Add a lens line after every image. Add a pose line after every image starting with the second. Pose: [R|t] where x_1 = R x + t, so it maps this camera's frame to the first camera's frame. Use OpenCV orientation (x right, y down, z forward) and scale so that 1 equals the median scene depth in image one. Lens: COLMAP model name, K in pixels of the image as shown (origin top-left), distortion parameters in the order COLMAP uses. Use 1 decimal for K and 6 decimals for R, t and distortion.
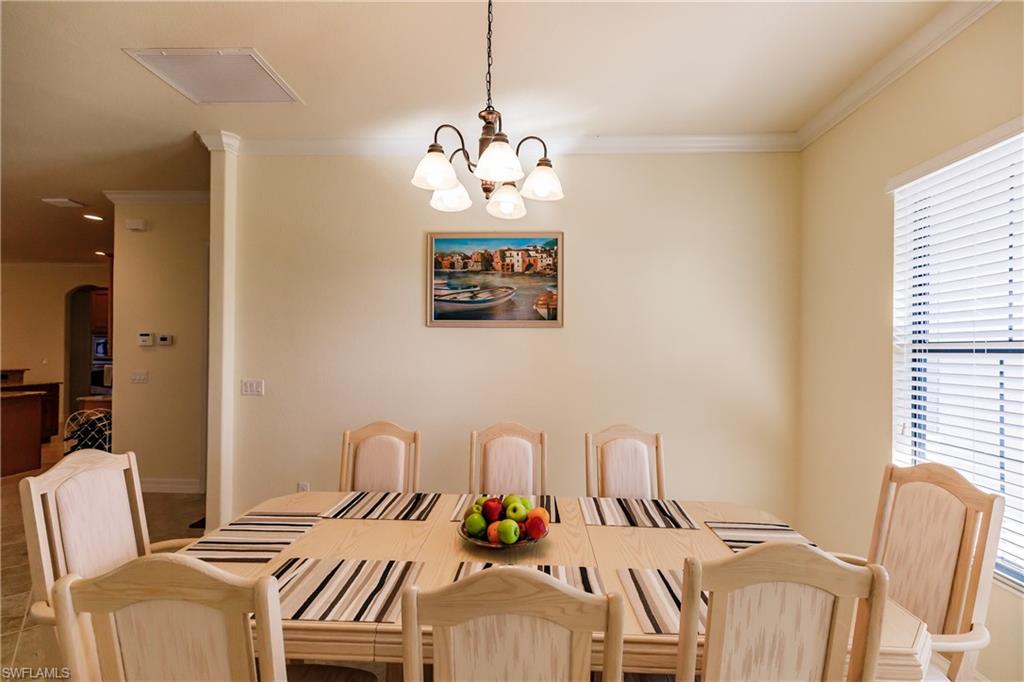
lens RADIAL K [[453.4, 0, 515.5], [0, 453.4, 344.7], [0, 0, 1]] dist [0.004165, -0.000016]
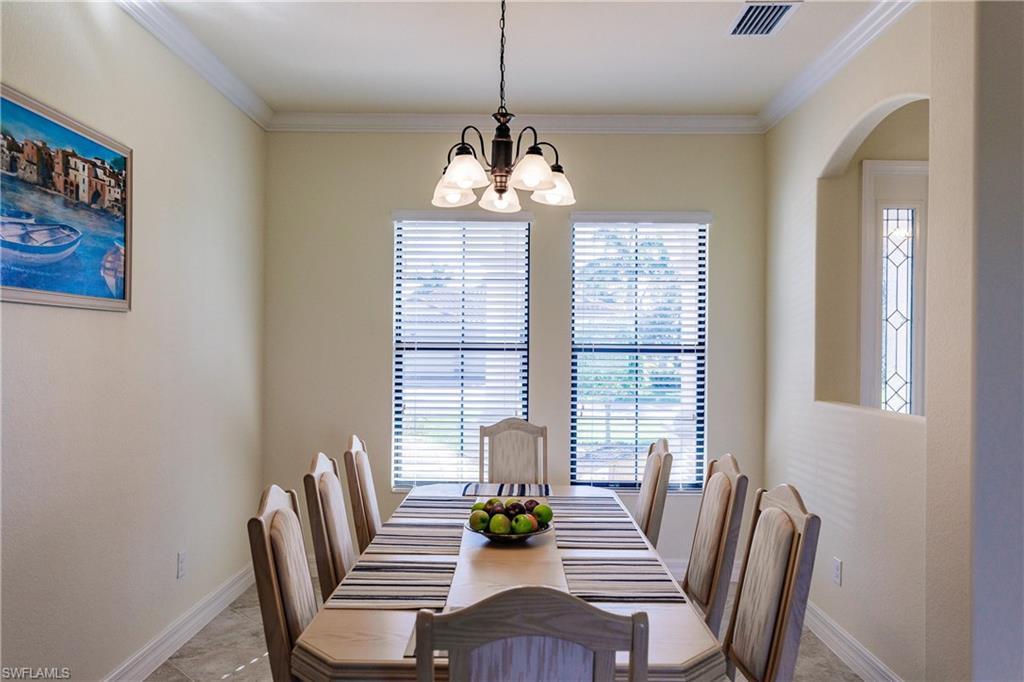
lens RADIAL K [[757.2, 0, 512.0], [0, 757.2, 341.0], [0, 0, 1]] dist [0.004366, 0.001399]
pose [[-0.039138, 0.001806, 0.999232, -0.886339], [-0.014528, 0.999892, -0.002376, -0.005690], [-0.999128, -0.014610, -0.039107, 0.540545]]
